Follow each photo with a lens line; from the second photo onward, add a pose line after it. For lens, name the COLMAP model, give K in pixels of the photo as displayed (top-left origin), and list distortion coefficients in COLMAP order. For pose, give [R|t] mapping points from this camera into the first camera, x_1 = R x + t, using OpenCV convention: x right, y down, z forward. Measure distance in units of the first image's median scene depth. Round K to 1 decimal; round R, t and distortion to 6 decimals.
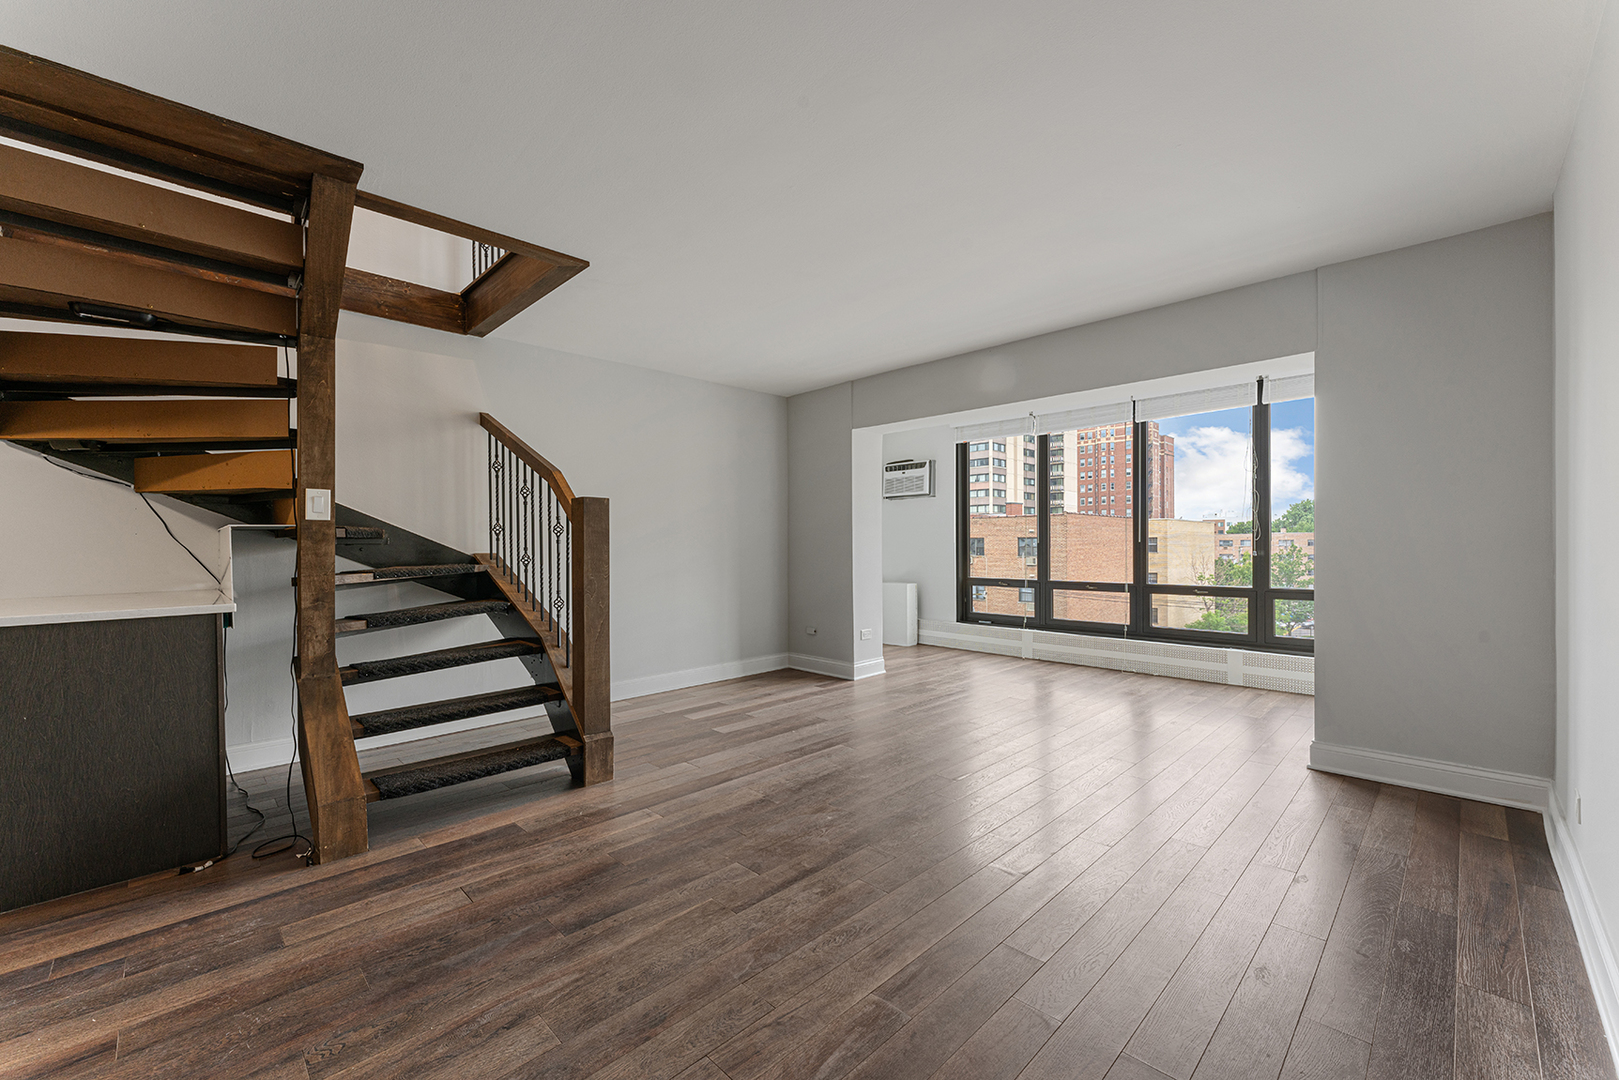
lens RADIAL K [[650.9, 0, 809.2], [0, 650.9, 546.4], [0, 0, 1]] dist [-0.000156, 0.000007]
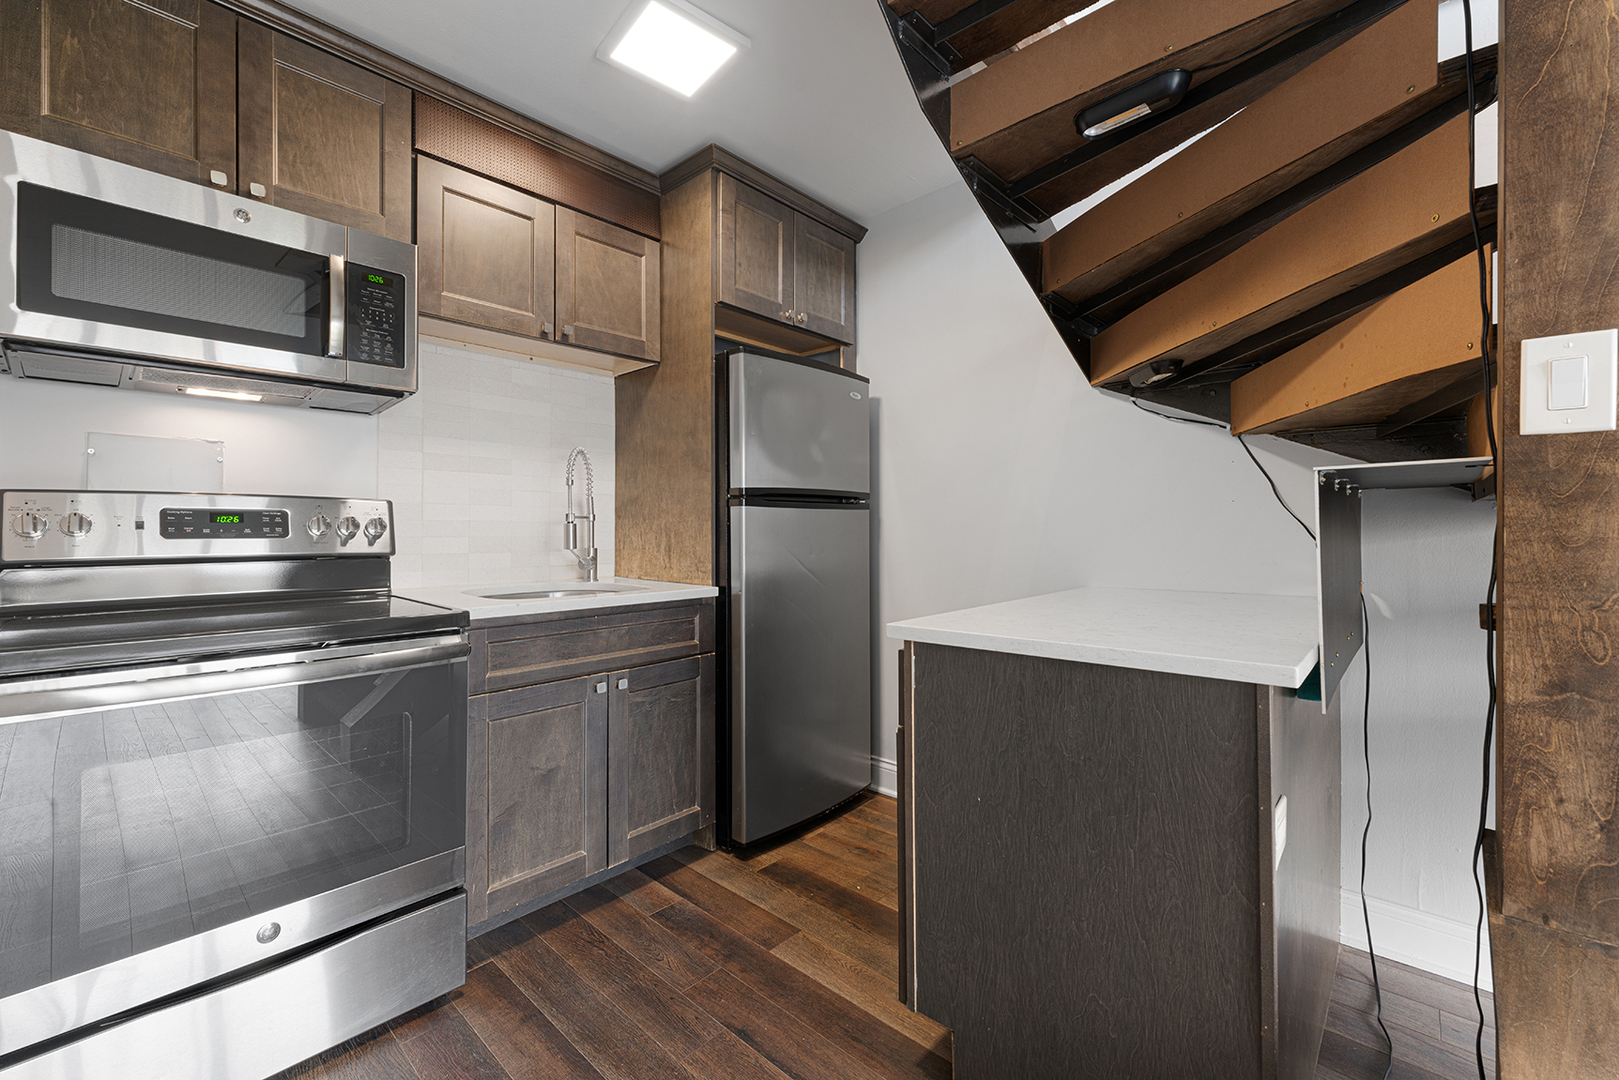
lens RADIAL K [[661.2, 0, 806.9], [0, 661.2, 524.3], [0, 0, 1]] dist [0.000447, 0.000175]
pose [[0.050680, 0.003198, -0.998710, -0.397565], [-0.001383, 0.999994, 0.003132, 0.002892], [0.998714, 0.001222, 0.050685, 0.540436]]
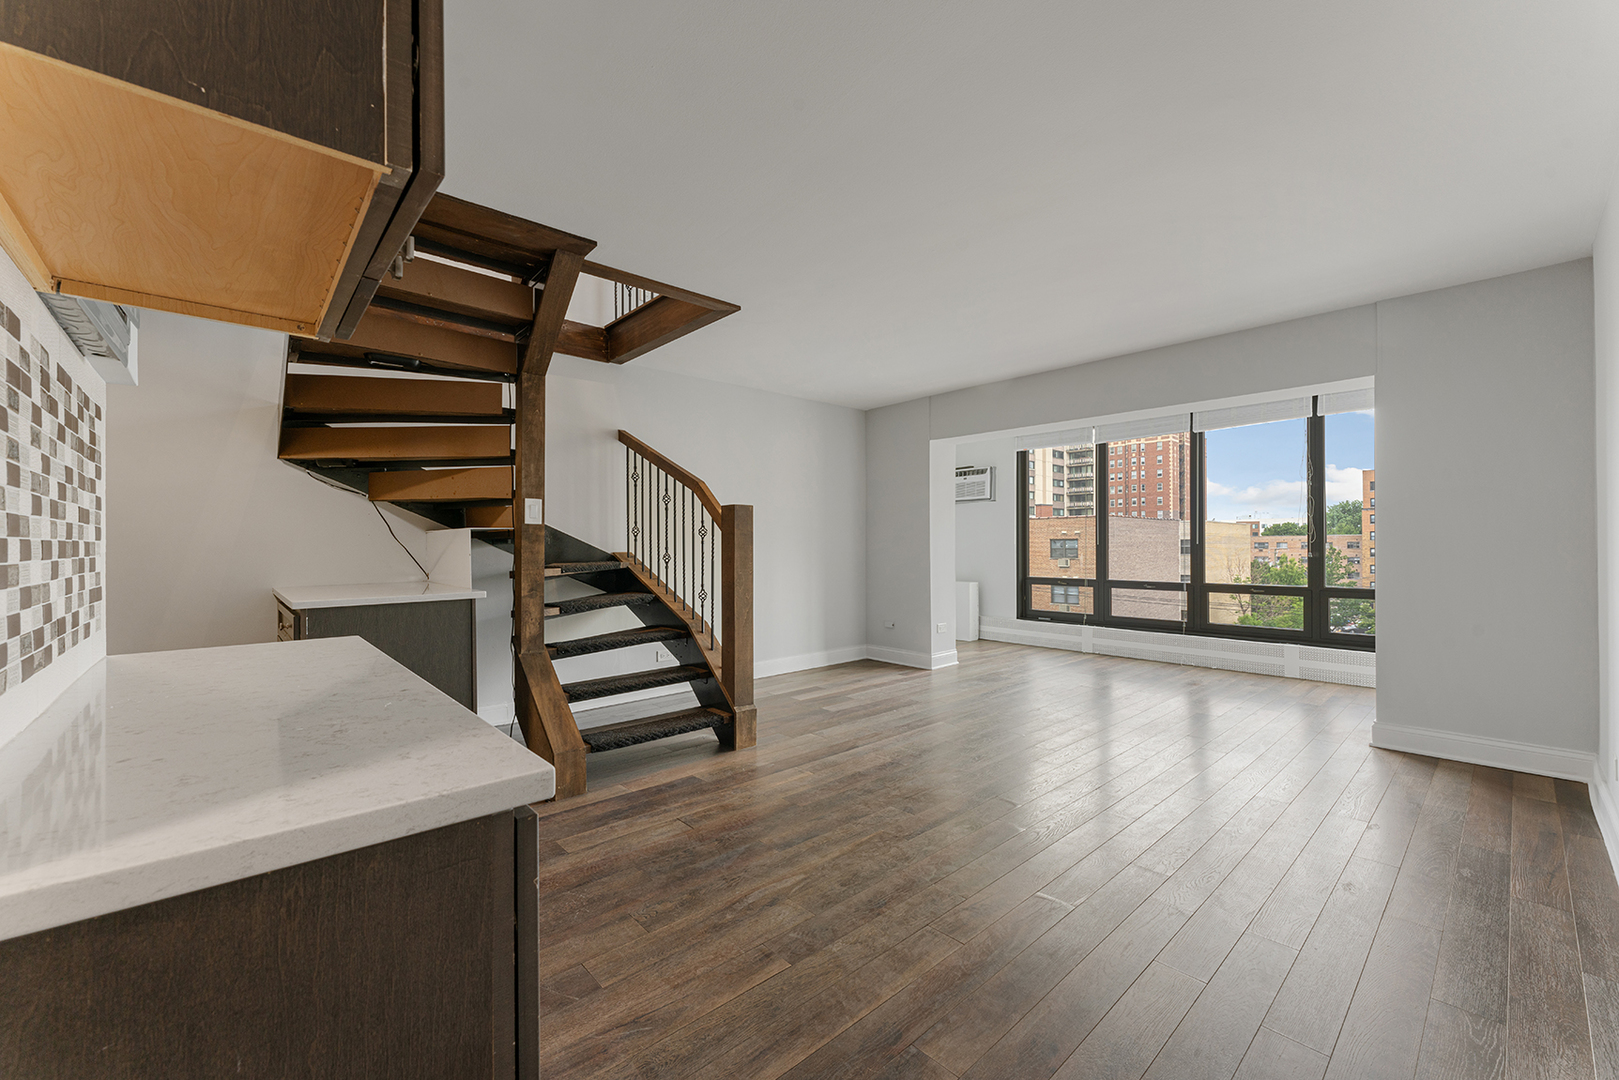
lens RADIAL K [[646.3, 0, 806.5], [0, 646.3, 540.7], [0, 0, 1]] dist [-0.000289, -0.000089]
pose [[0.999098, 0.002287, -0.042404, -0.167246], [-0.002727, 0.999943, -0.010324, 0.001747], [0.042378, 0.010431, 0.999047, -0.166496]]
